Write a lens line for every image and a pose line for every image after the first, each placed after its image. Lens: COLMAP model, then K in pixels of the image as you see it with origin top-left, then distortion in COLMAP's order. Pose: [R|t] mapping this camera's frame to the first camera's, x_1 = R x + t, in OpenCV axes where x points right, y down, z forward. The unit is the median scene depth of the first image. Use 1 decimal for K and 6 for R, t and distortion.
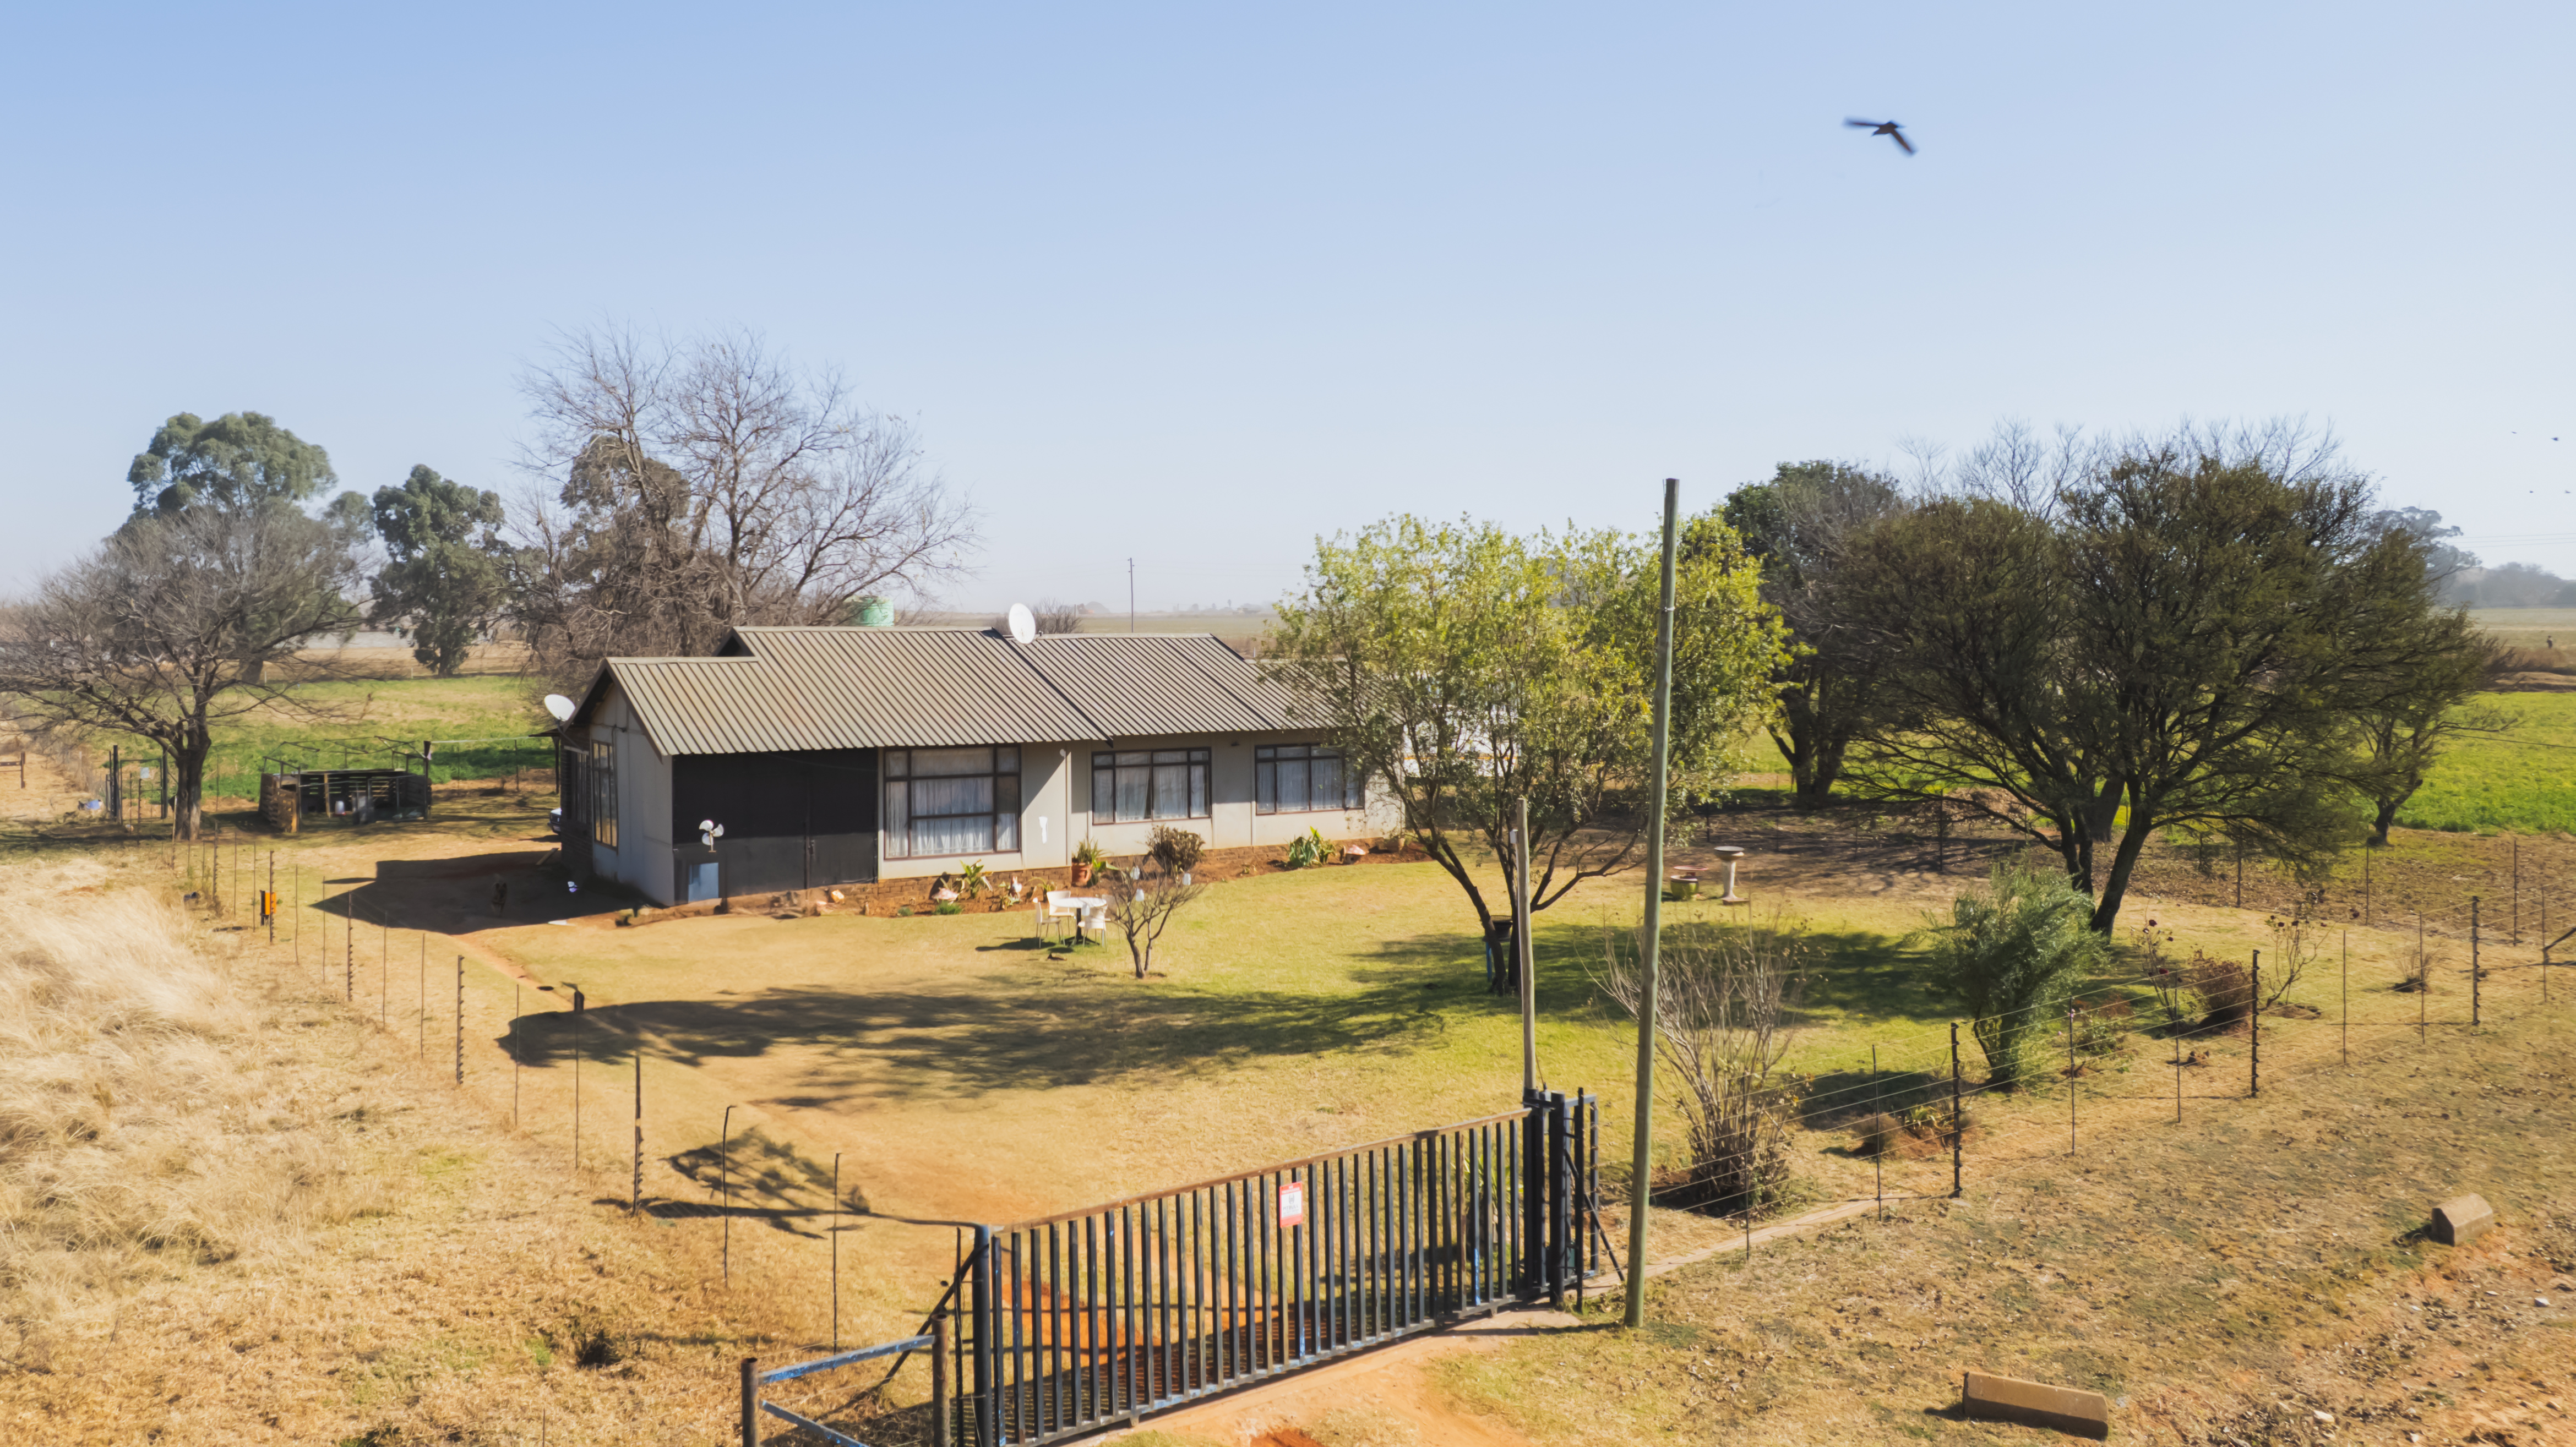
lens RADIAL K [[1864.8, 0, 1096.9], [0, 1864.8, 634.6], [0, 0, 1]] dist [-0.035467, 0.000071]
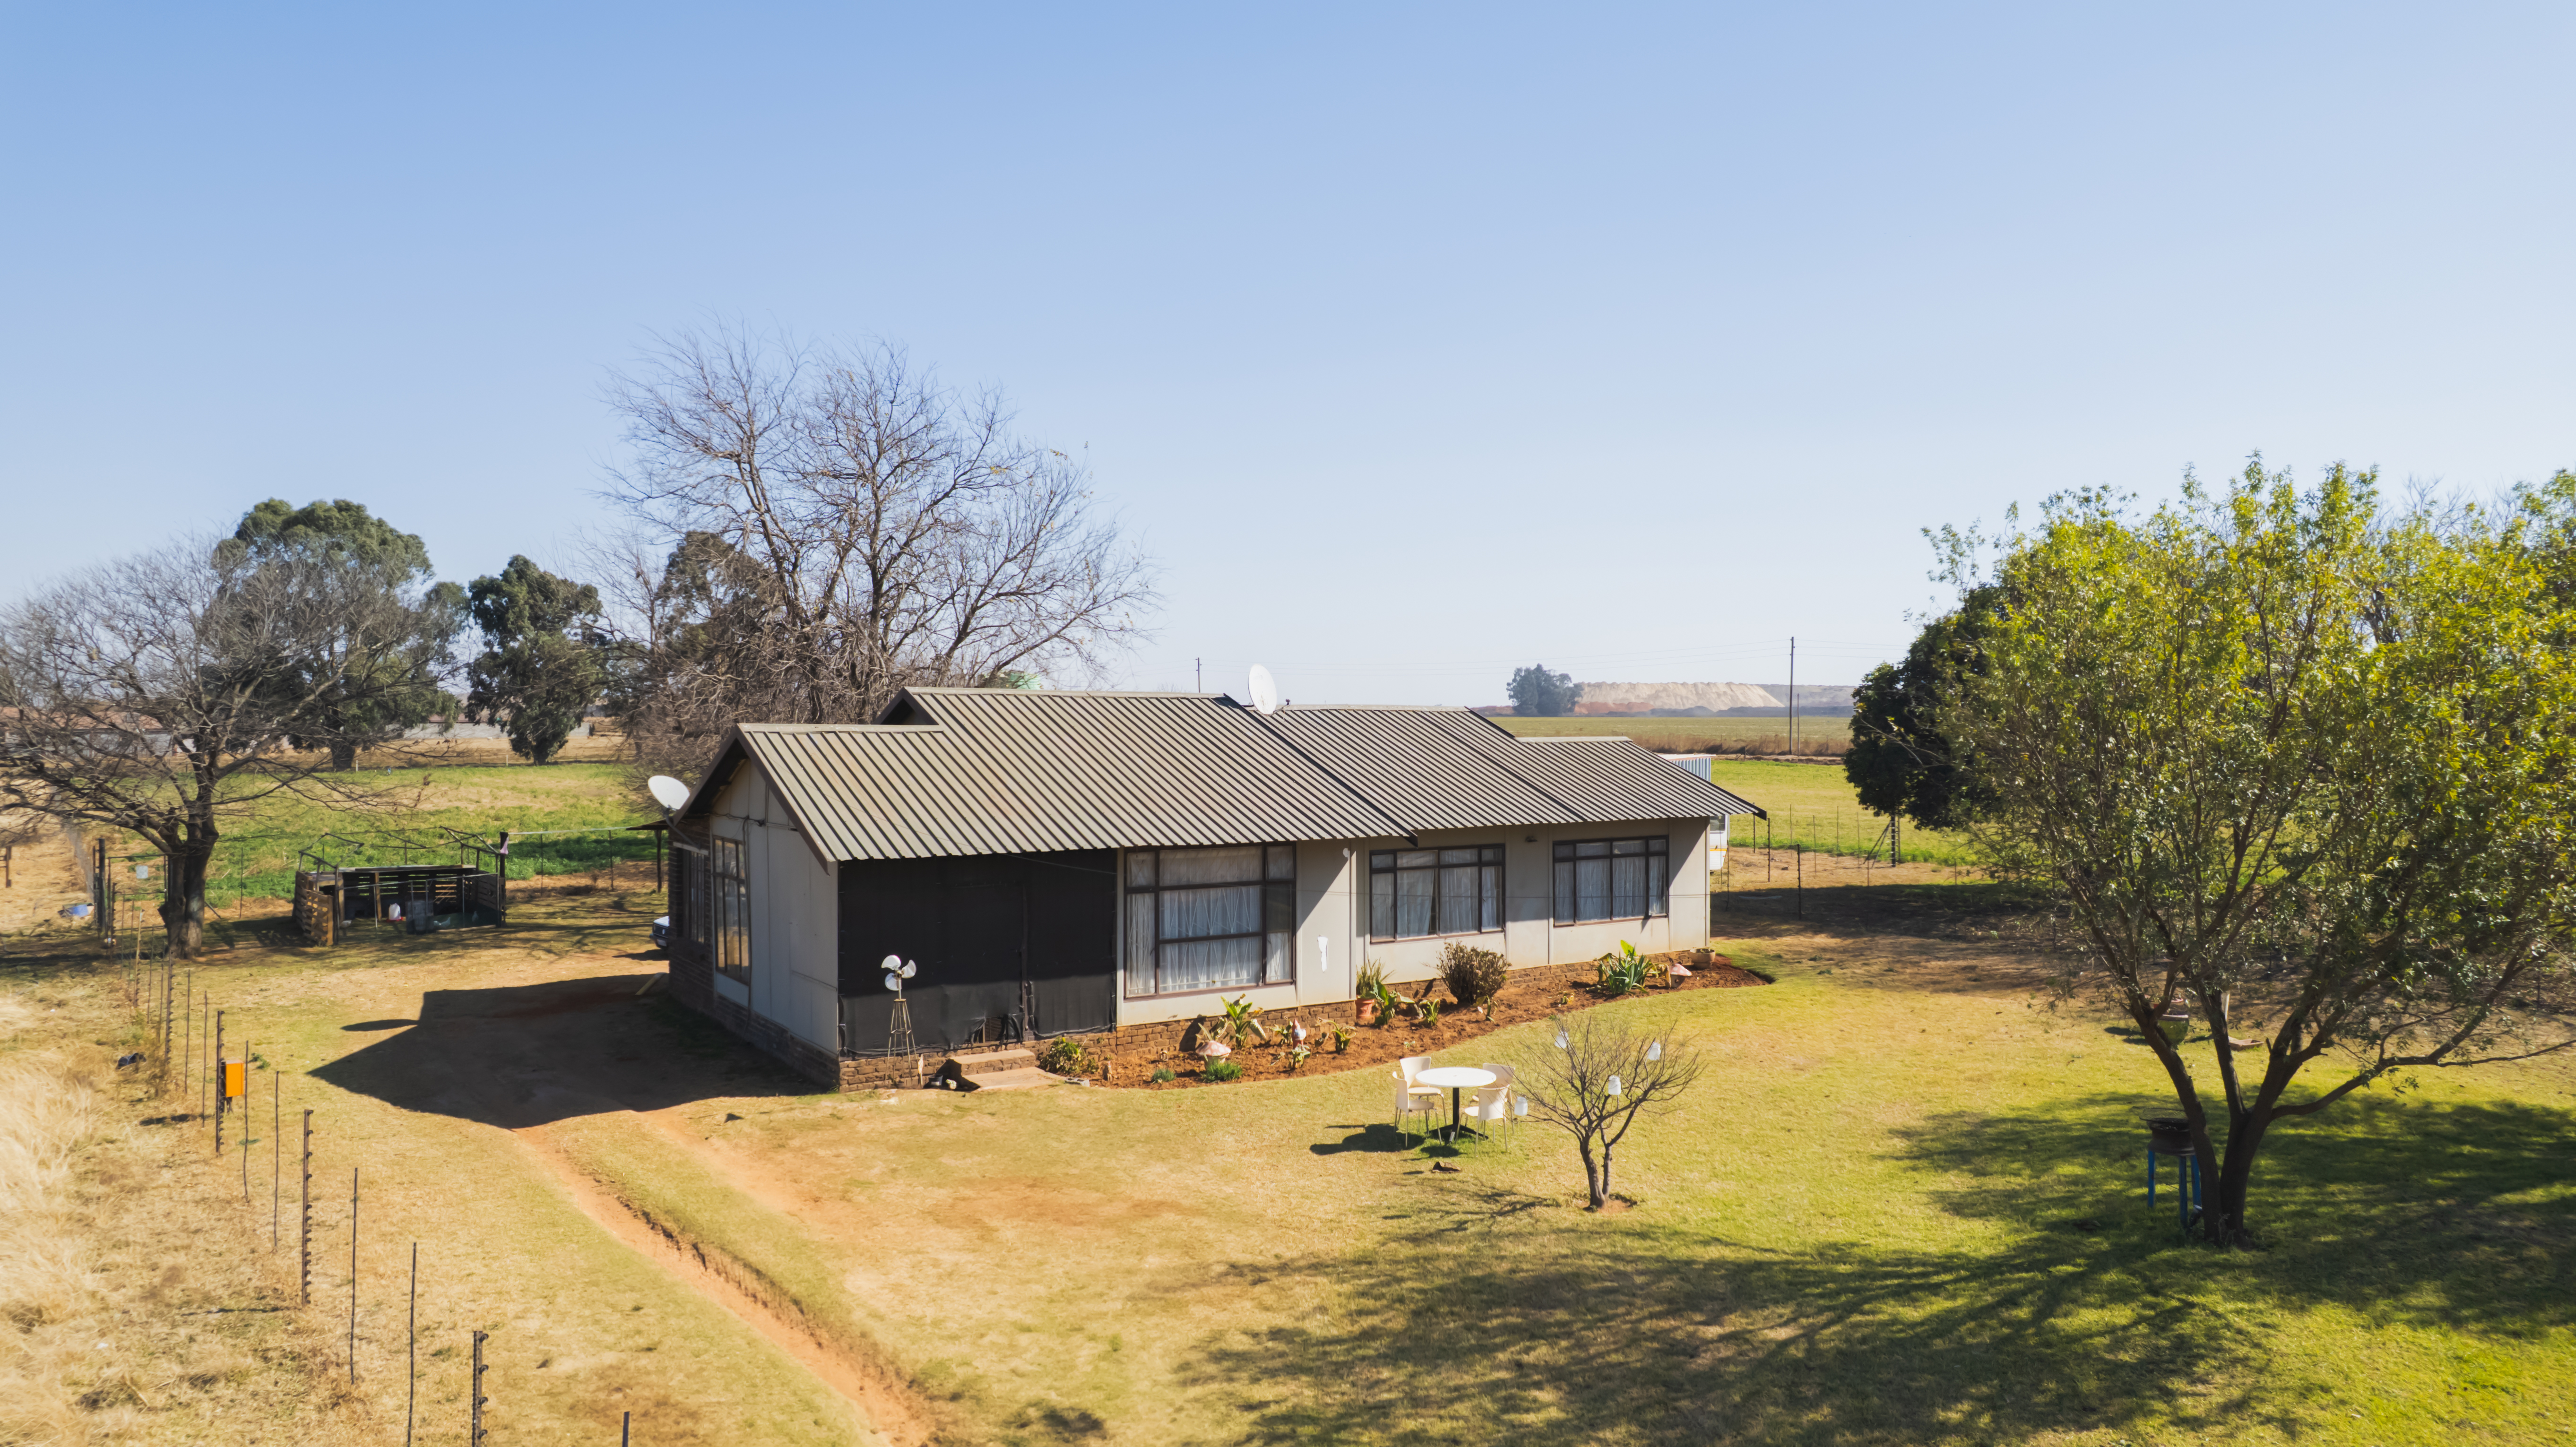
lens RADIAL K [[1605.9, 0, 1294.3], [0, 1605.9, 761.8], [0, 0, 1]] dist [-0.095940, 0.082763]
pose [[0.994654, 0.004472, 0.103169, -0.098869], [-0.006248, 0.999838, 0.016898, 0.013864], [-0.103076, -0.017452, 0.994520, 0.321637]]
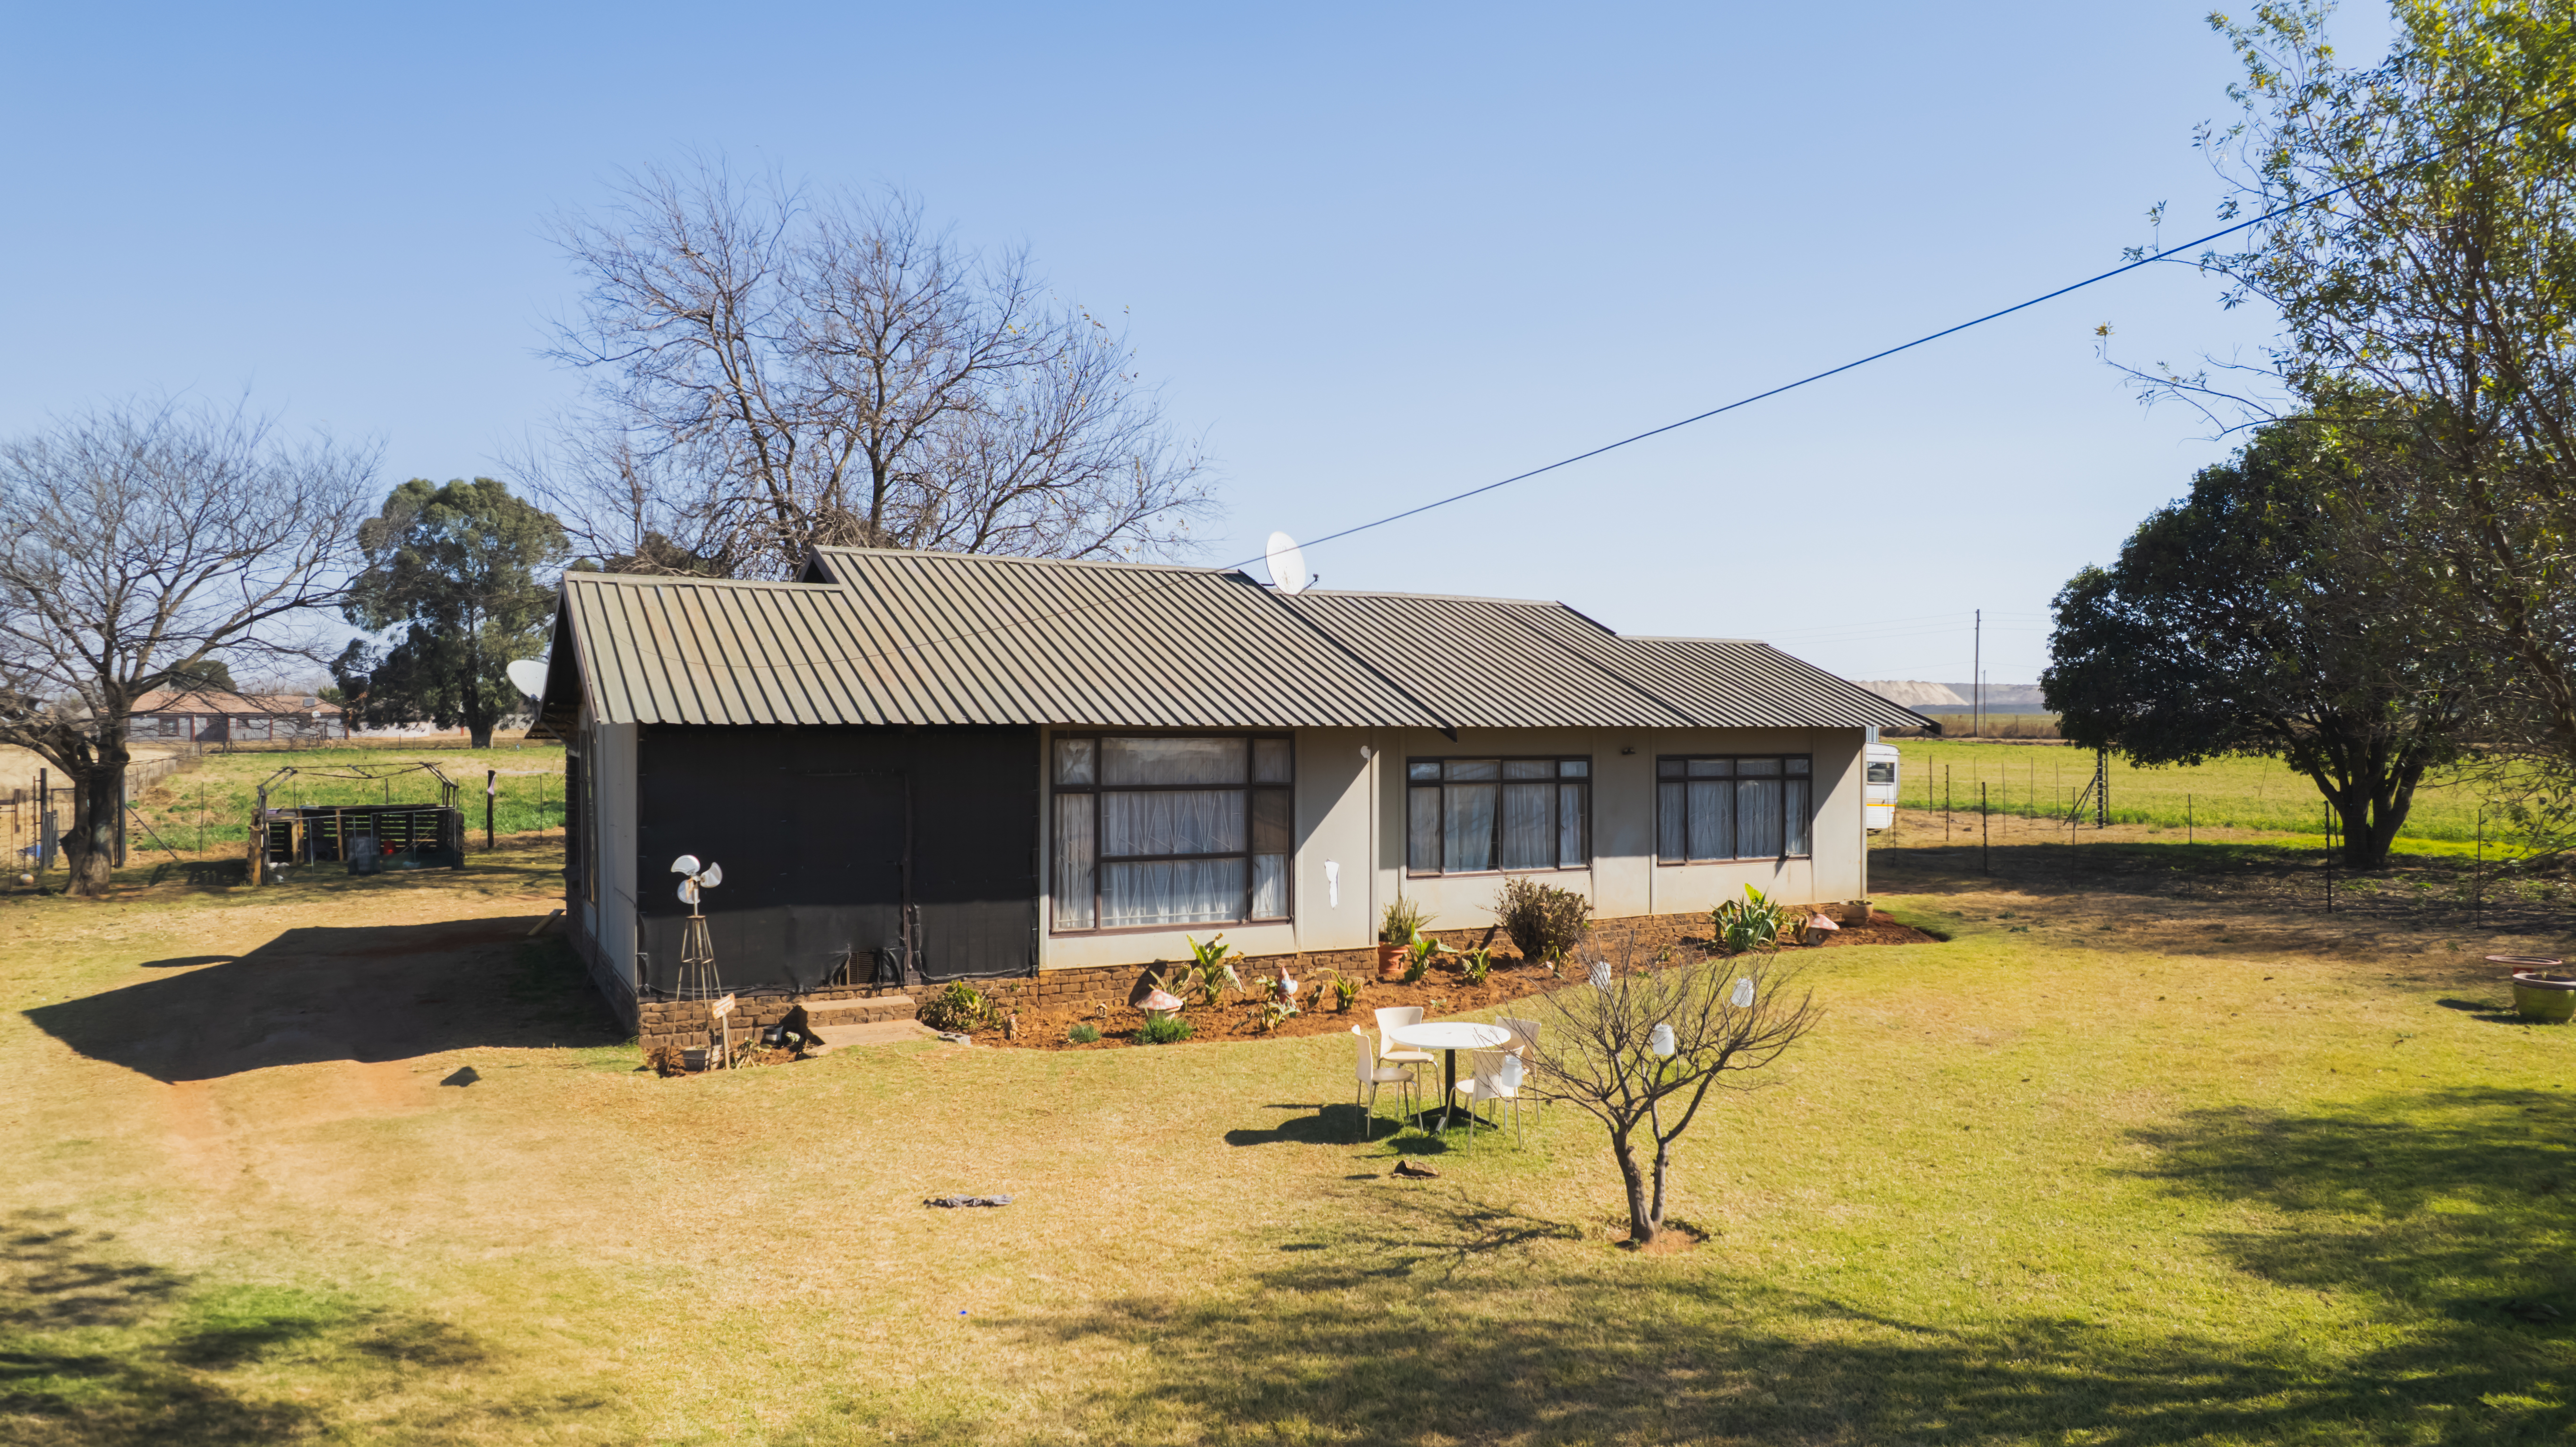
lens RADIAL K [[1605.8, 0, 1294.3], [0, 1605.8, 761.8], [0, 0, 1]] dist [-0.095940, 0.082763]
pose [[0.999977, 0.006679, -0.001477, -0.036504], [-0.006653, 0.999830, 0.017172, 0.053231], [0.001591, -0.017162, 0.999851, 0.462074]]
